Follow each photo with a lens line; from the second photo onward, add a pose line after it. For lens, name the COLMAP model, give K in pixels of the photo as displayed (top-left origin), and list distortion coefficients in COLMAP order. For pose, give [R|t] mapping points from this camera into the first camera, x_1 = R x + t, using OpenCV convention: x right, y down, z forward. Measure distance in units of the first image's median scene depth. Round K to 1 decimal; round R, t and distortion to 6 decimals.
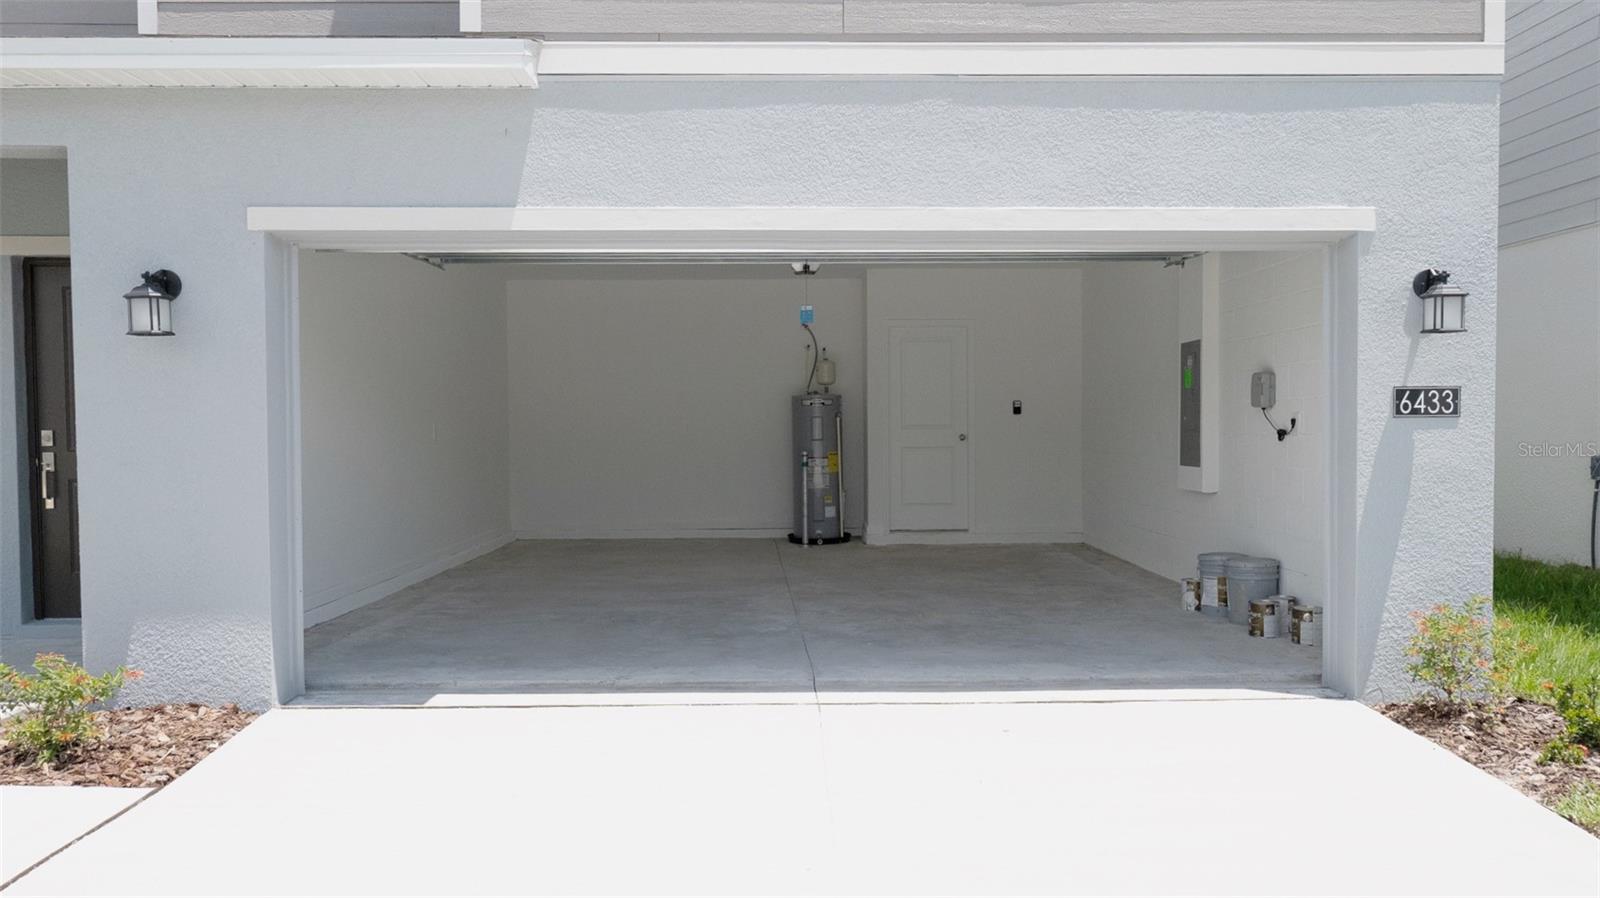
lens RADIAL K [[1142.9, 0, 812.6], [0, 1142.9, 452.8], [0, 0, 1]] dist [0.013344, -0.001812]
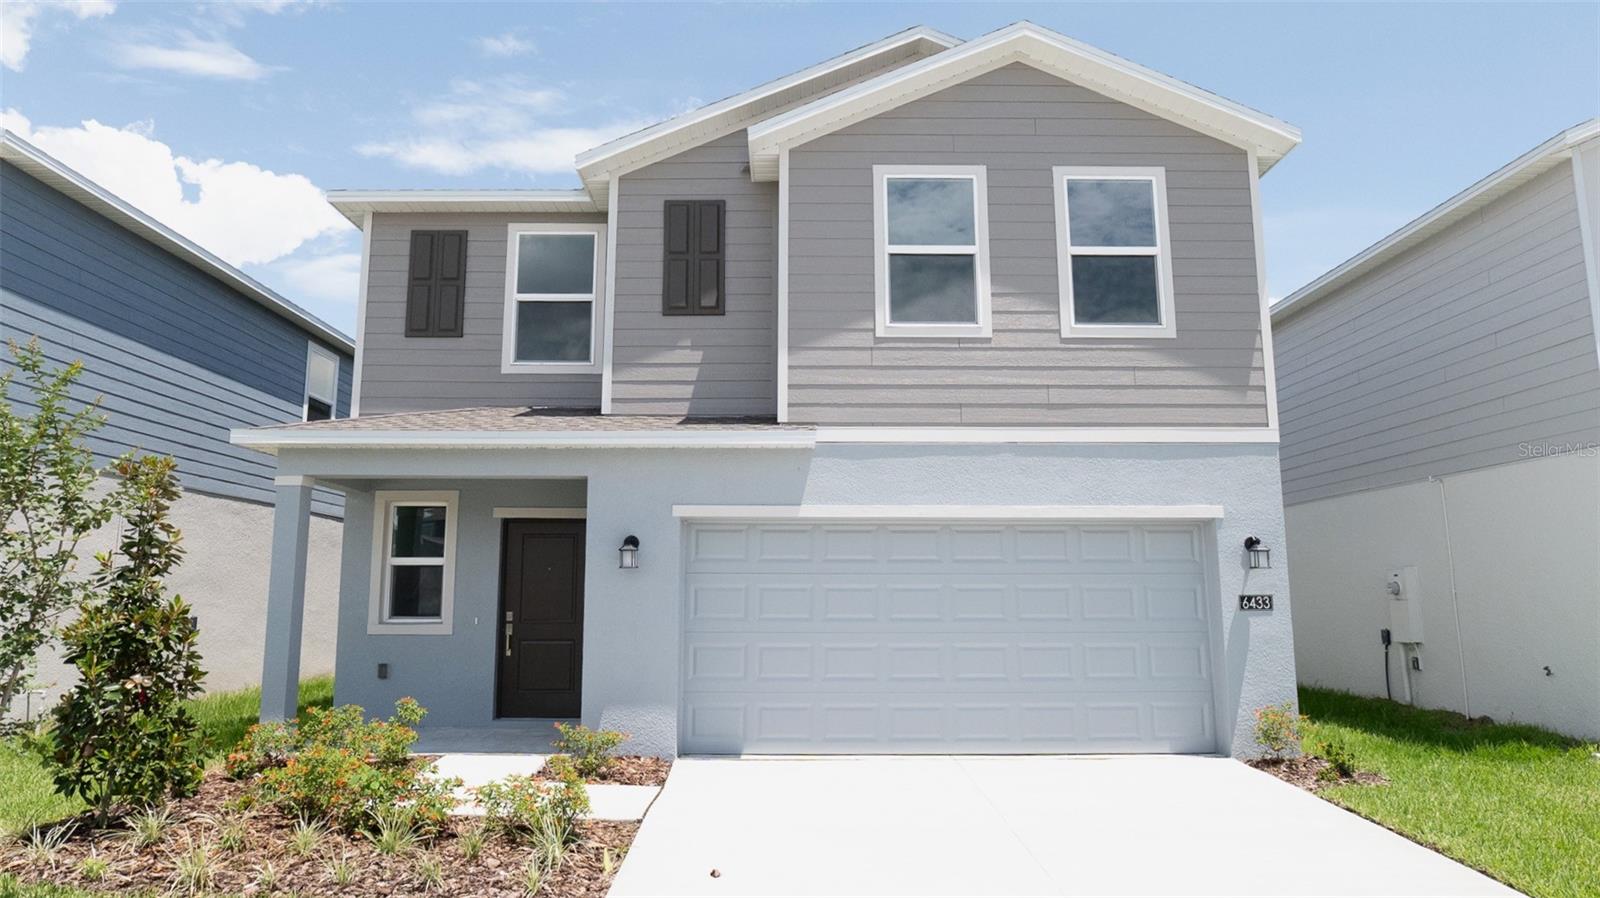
lens RADIAL K [[958.9, 0, 794.3], [0, 958.9, 450.4], [0, 0, 1]] dist [-0.018113, 0.003709]
pose [[0.999917, 0.002193, -0.012712, -0.252580], [-0.004386, 0.984538, -0.175116, -0.010640], [0.012132, 0.175157, 0.984466, -0.704767]]
